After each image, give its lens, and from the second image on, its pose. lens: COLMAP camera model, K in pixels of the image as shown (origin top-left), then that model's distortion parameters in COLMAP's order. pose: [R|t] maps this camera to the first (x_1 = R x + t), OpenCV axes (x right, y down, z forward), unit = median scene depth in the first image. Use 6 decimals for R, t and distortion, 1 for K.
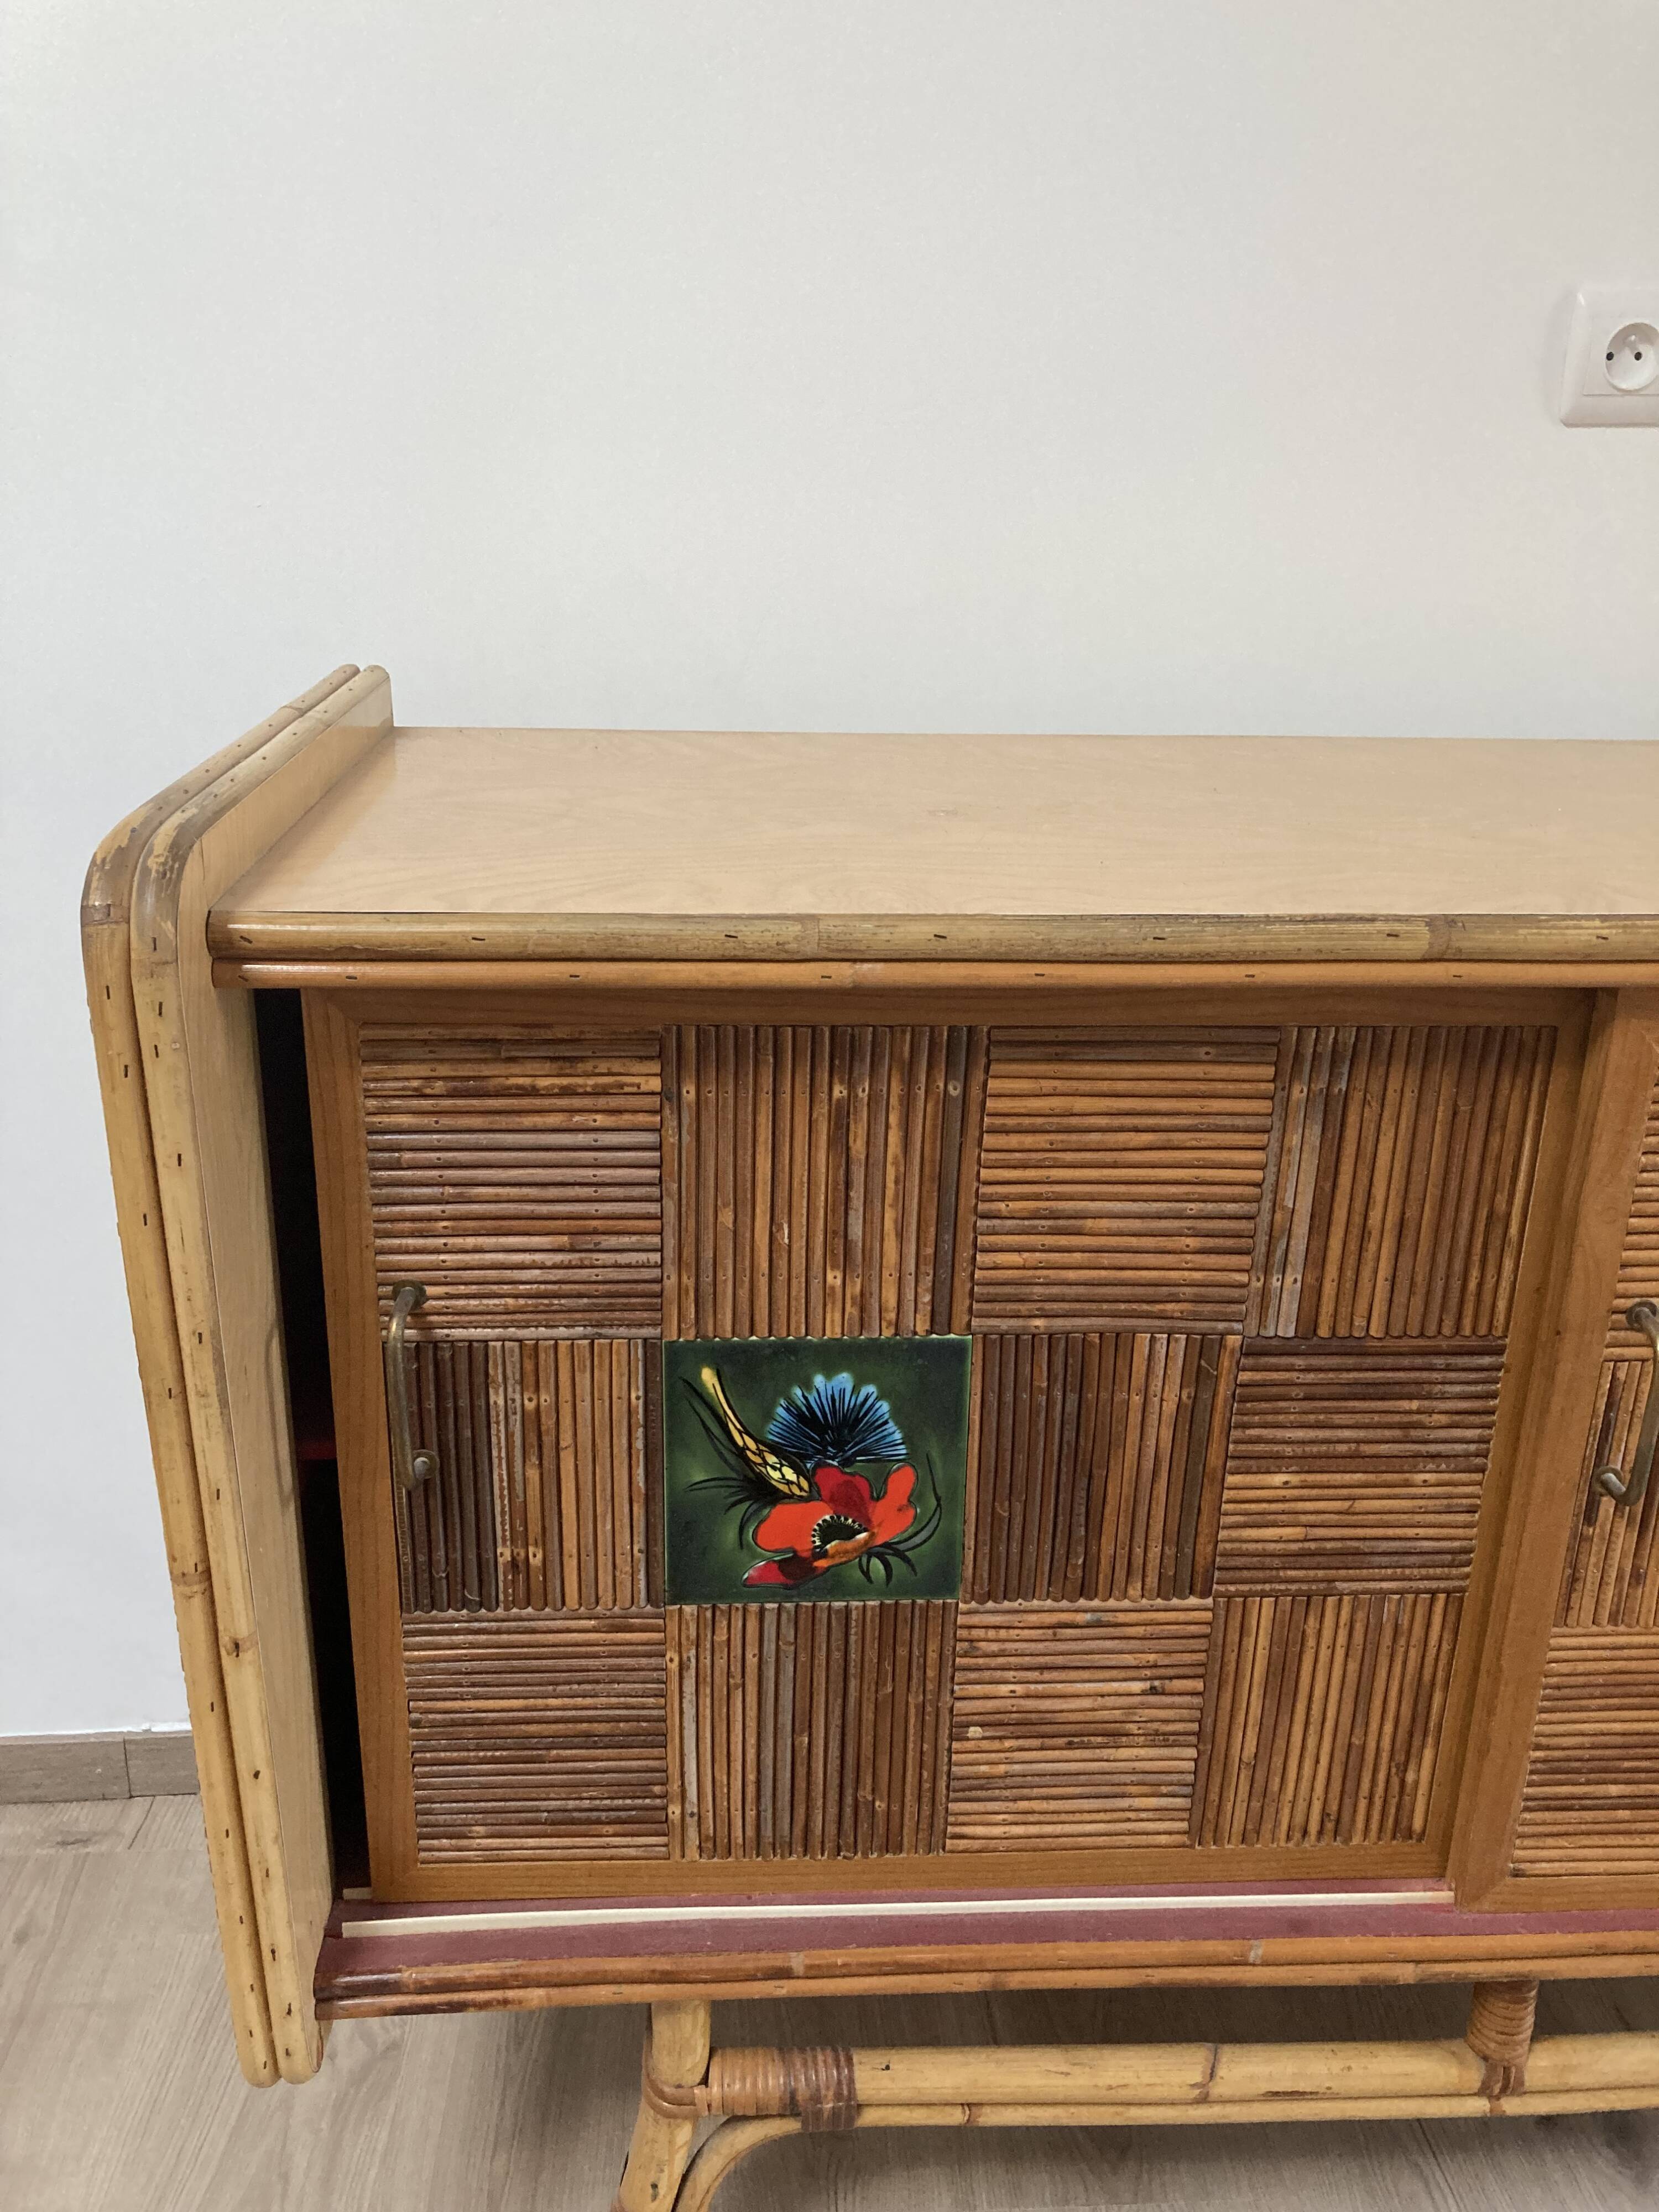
lens RADIAL K [[1824.0, 0, 854.5], [0, 1824.0, 1110.7], [0, 0, 1]] dist [0.032898, -0.035732]
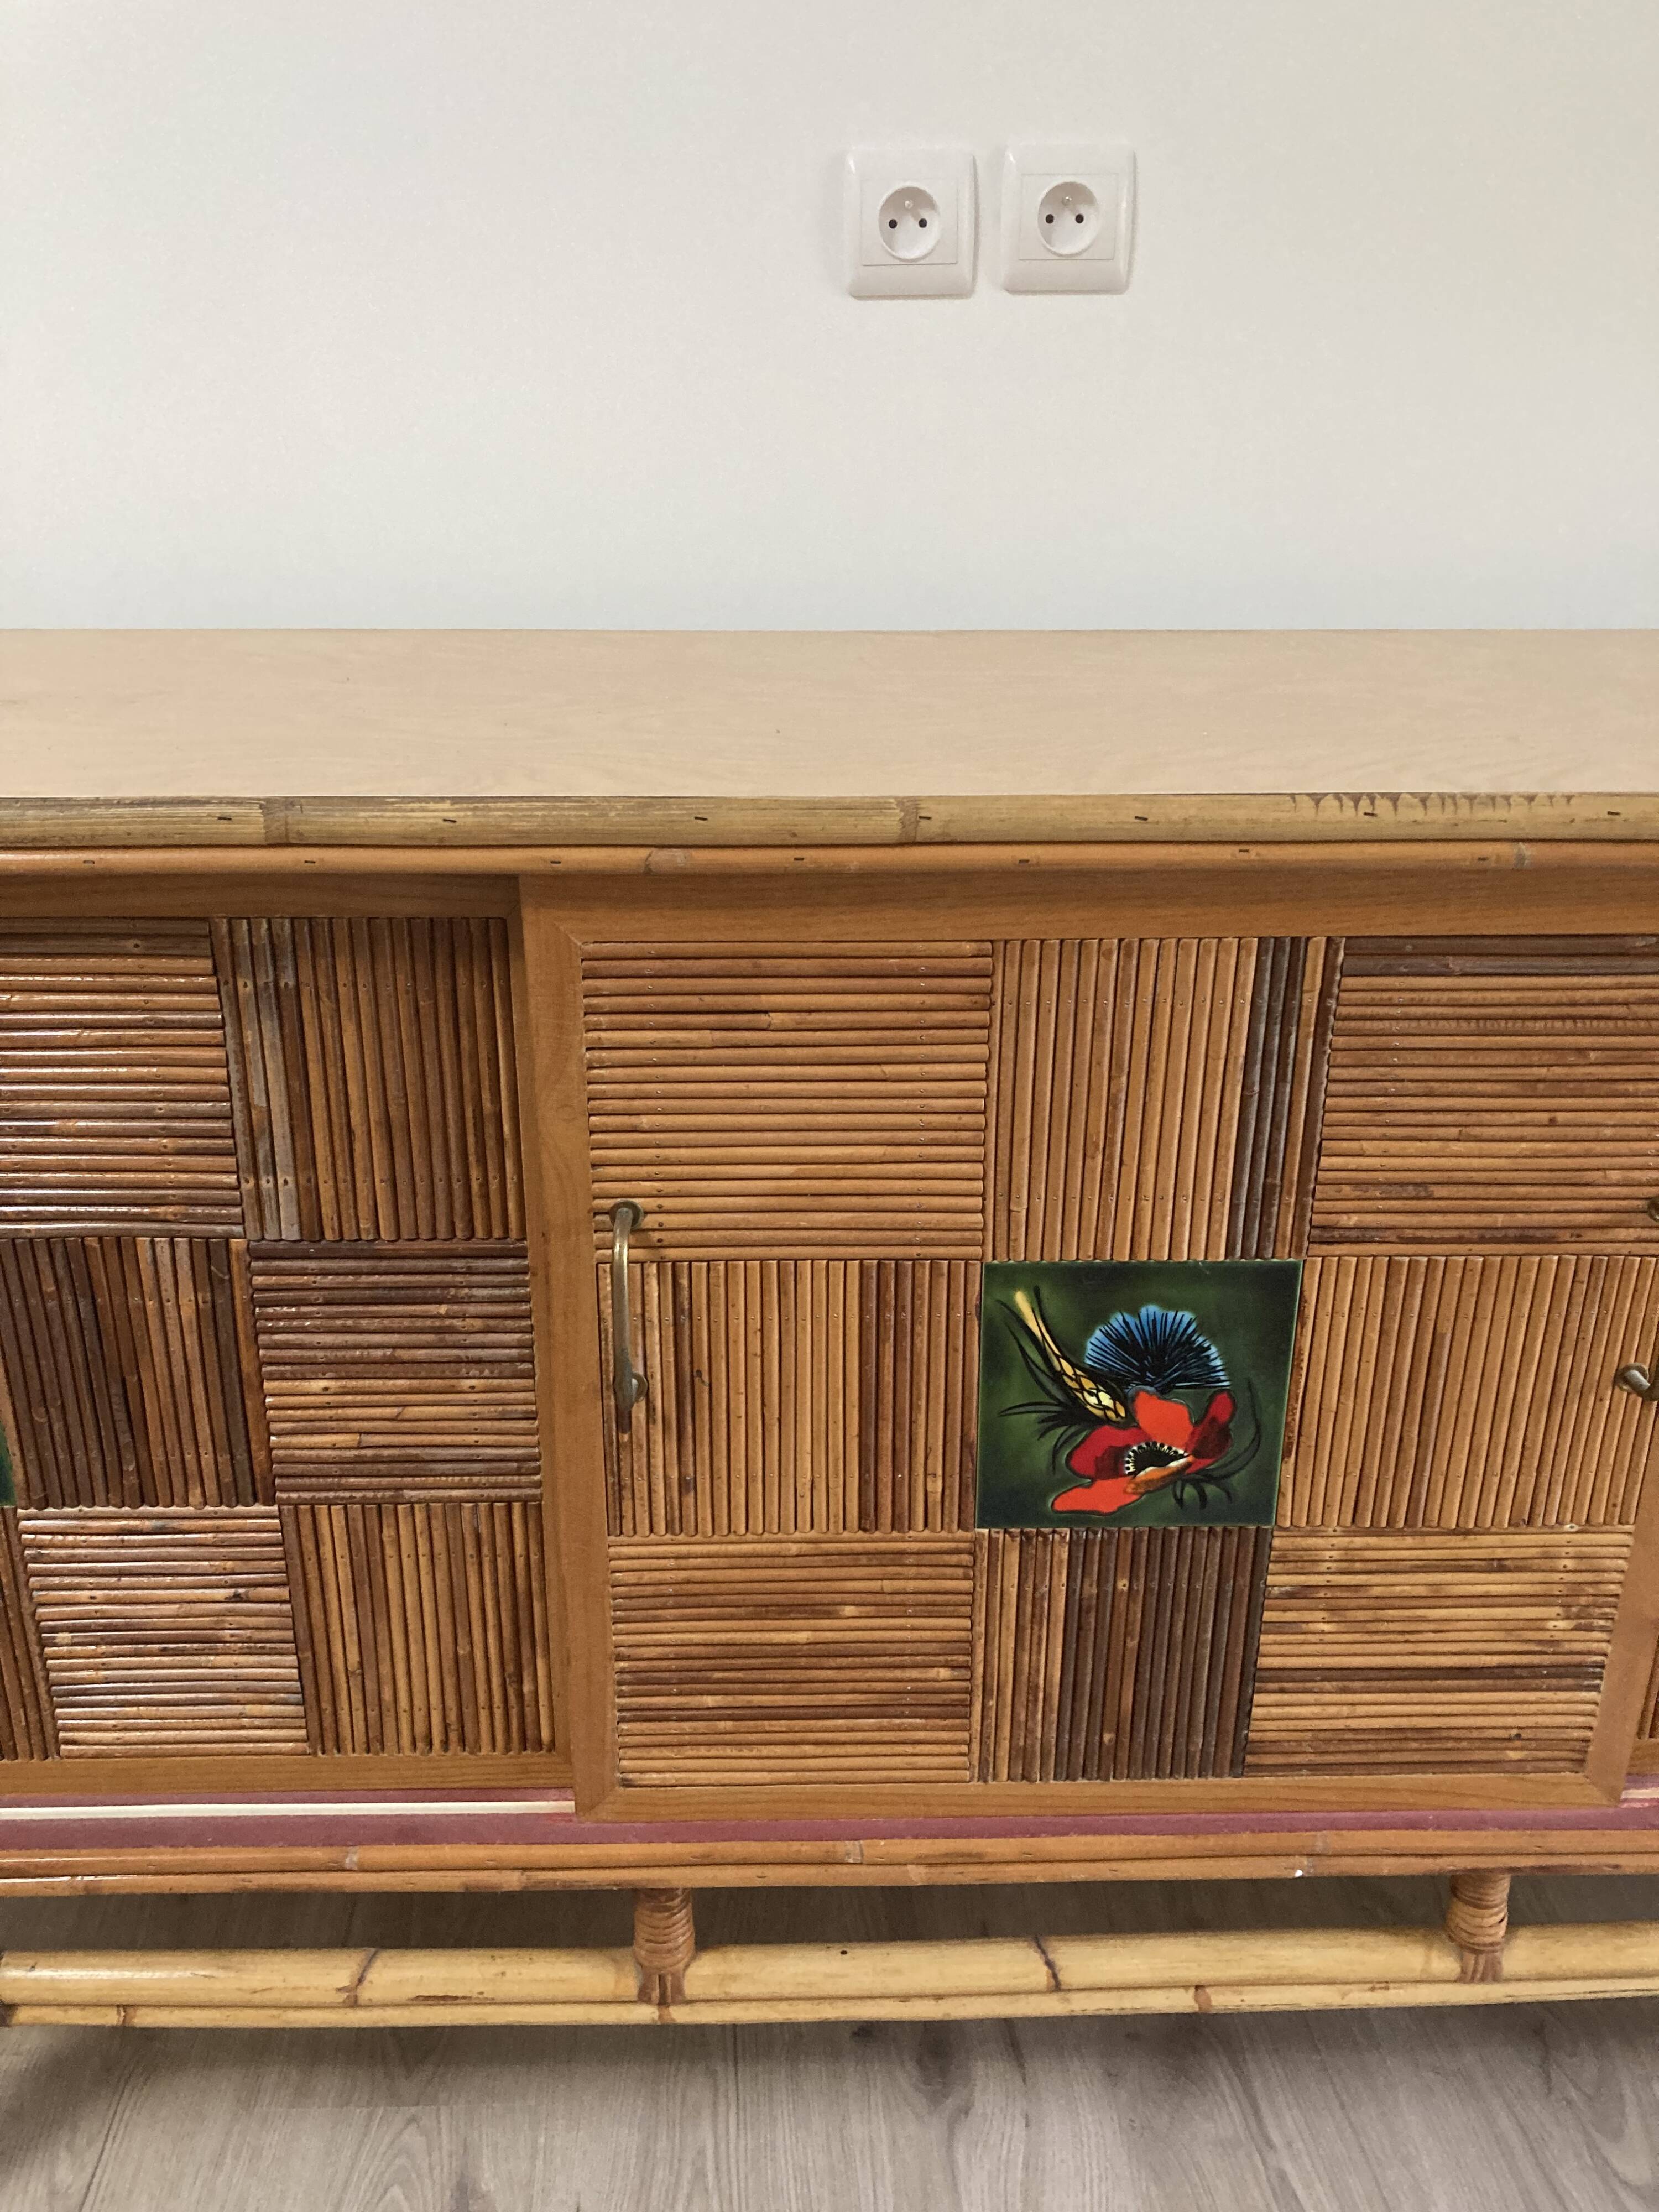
lens RADIAL K [[1824.0, 0, 808.9], [0, 1824.0, 1125.6], [0, 0, 1]] dist [0.032898, -0.035732]
pose [[0.998839, -0.001928, -0.048128, 0.547249], [0.004068, 0.999005, 0.044408, 0.020070], [0.047995, -0.044552, 0.997853, 0.041115]]
